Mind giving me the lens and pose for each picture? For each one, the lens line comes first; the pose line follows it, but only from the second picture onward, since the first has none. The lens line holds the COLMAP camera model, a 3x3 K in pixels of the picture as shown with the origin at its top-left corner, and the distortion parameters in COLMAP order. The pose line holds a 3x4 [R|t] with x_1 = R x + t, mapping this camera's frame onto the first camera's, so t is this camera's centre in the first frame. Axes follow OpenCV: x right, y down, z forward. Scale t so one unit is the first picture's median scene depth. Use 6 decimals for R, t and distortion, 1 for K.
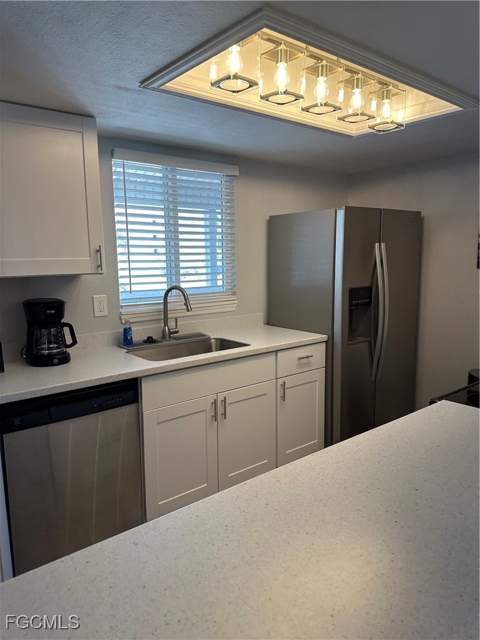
lens RADIAL K [[455.5, 0, 240.0], [0, 455.5, 320.0], [0, 0, 1]] dist [0.064809, -0.154867]
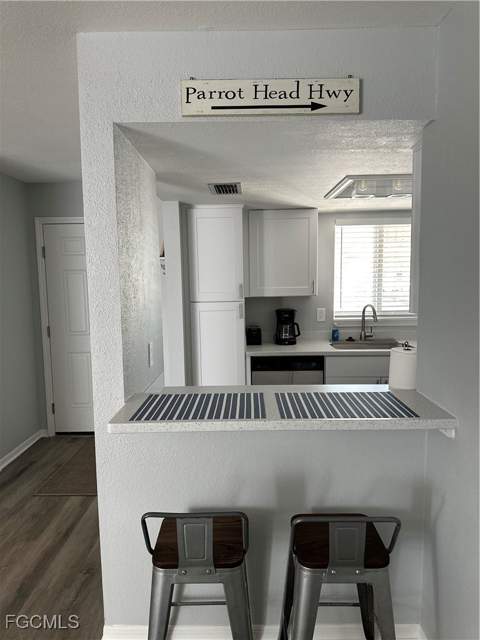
lens RADIAL K [[455.5, 0, 240.0], [0, 455.5, 320.0], [0, 0, 1]] dist [0.064809, -0.154867]
pose [[0.769344, 0.059550, -0.636053, 0.514038], [-0.087584, 0.996076, -0.012681, 0.033063], [0.632803, 0.065464, 0.771541, -0.448427]]
